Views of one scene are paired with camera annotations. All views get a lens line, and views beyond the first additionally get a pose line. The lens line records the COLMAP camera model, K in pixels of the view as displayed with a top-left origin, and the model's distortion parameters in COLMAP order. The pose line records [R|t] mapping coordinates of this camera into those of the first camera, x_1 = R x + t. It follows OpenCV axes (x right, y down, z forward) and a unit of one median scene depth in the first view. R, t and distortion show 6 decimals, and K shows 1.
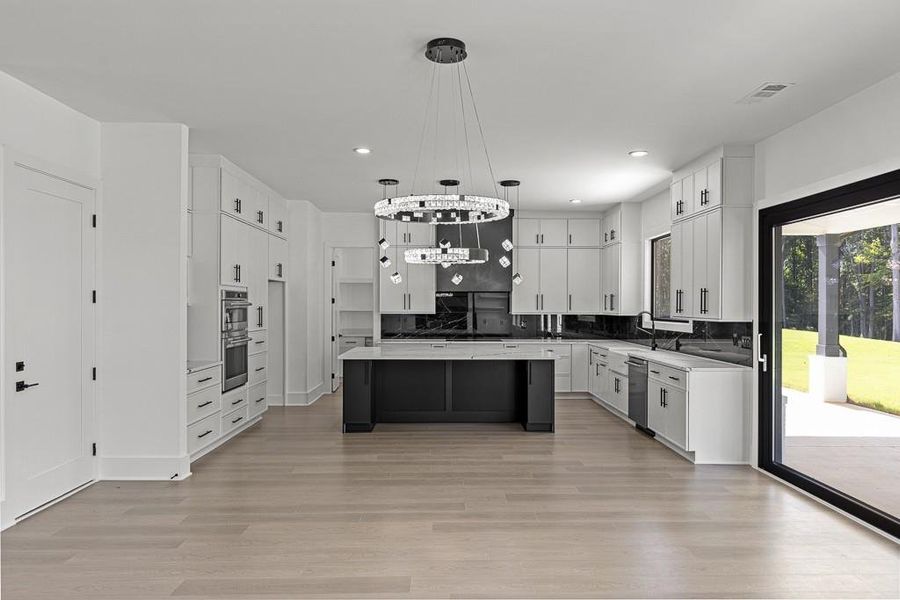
lens RADIAL K [[560.2, 0, 450.0], [0, 560.2, 300.0], [0, 0, 1]] dist [-0.004880, -0.002056]
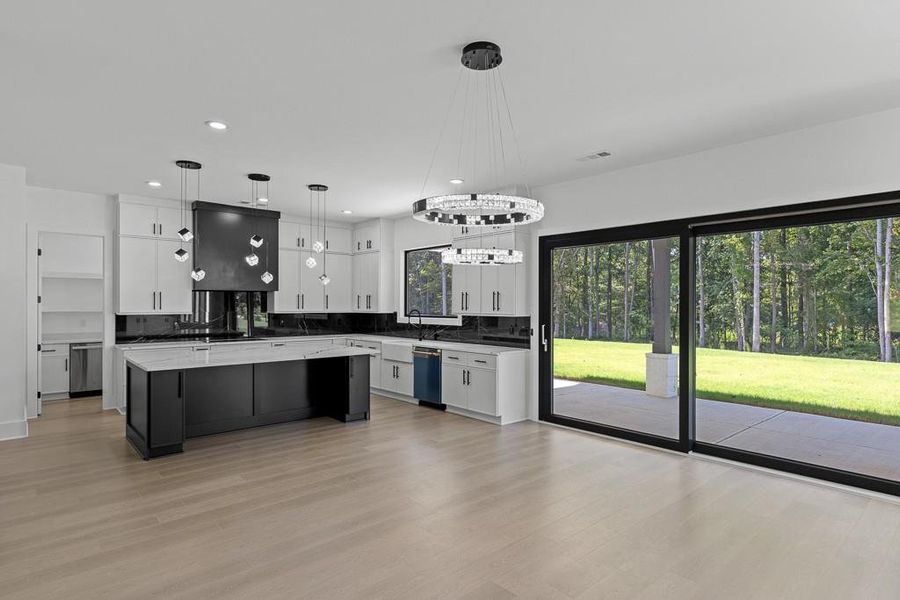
lens RADIAL K [[472.7, 0, 450.0], [0, 472.7, 300.0], [0, 0, 1]] dist [-0.001135, -0.000110]
pose [[0.766659, 0.004014, 0.642042, -0.274739], [-0.004573, 0.999989, -0.000791, 0.000256], [-0.642038, -0.002329, 0.766669, 0.170223]]
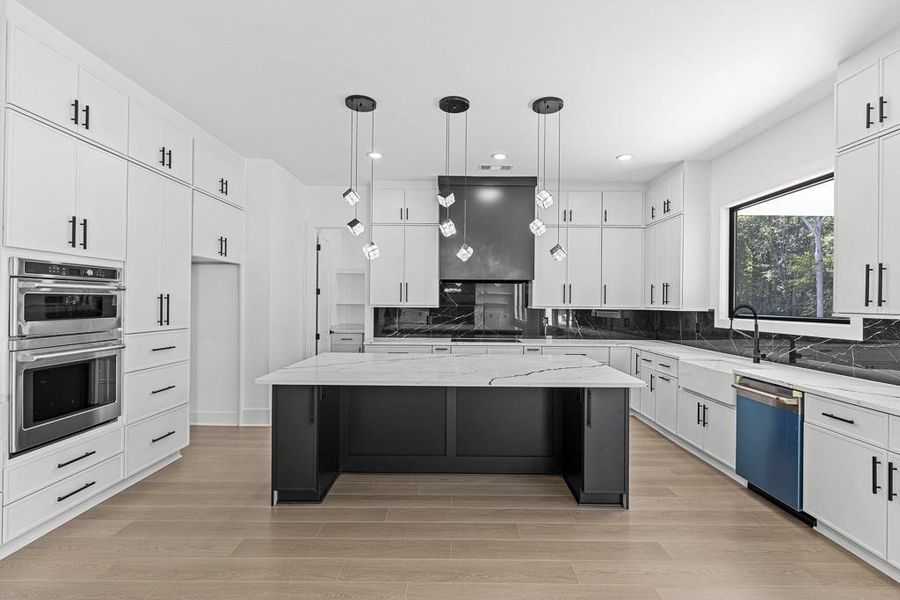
lens RADIAL K [[432.2, 0, 450.0], [0, 432.2, 300.0], [0, 0, 1]] dist [-0.003977, -0.000844]
pose [[0.999694, 0.005488, -0.024134, 0.007903], [-0.005394, 0.999978, 0.003966, 0.015410], [0.024156, -0.003835, 0.999701, 0.508049]]
